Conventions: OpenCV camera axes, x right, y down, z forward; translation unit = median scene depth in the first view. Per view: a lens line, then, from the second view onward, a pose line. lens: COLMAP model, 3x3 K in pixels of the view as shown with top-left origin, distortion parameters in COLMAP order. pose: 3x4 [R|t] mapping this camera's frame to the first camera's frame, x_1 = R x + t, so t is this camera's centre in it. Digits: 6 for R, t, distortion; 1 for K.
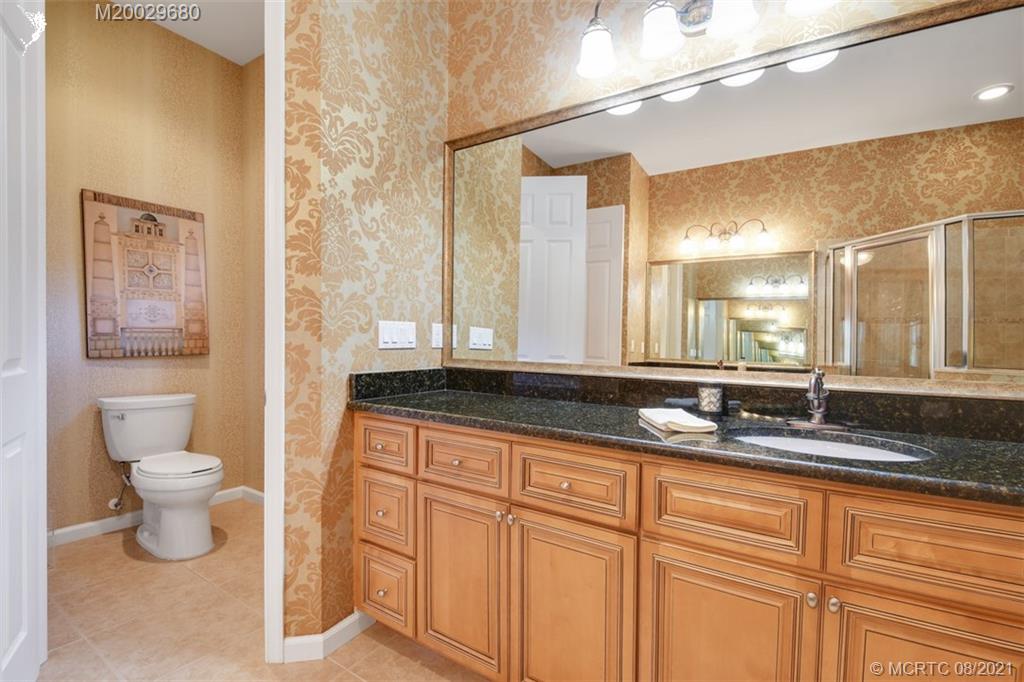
lens RADIAL K [[432.3, 0, 515.8], [0, 432.3, 359.6], [0, 0, 1]] dist [-0.000268, -0.013592]
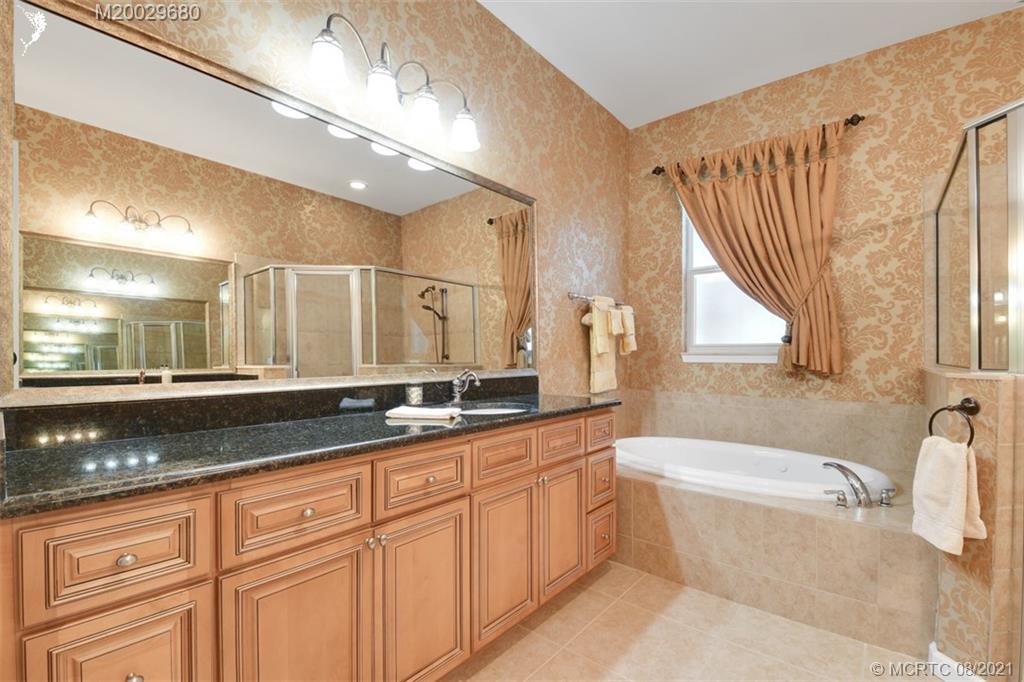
lens RADIAL K [[449.0, 0, 505.3], [0, 449.0, 345.3], [0, 0, 1]] dist [0.001853, -0.013426]
pose [[0.159273, 0.002786, 0.987231, -0.332518], [0.036101, 0.999311, -0.008644, -0.015939], [-0.986574, 0.037017, 0.159063, 0.192226]]
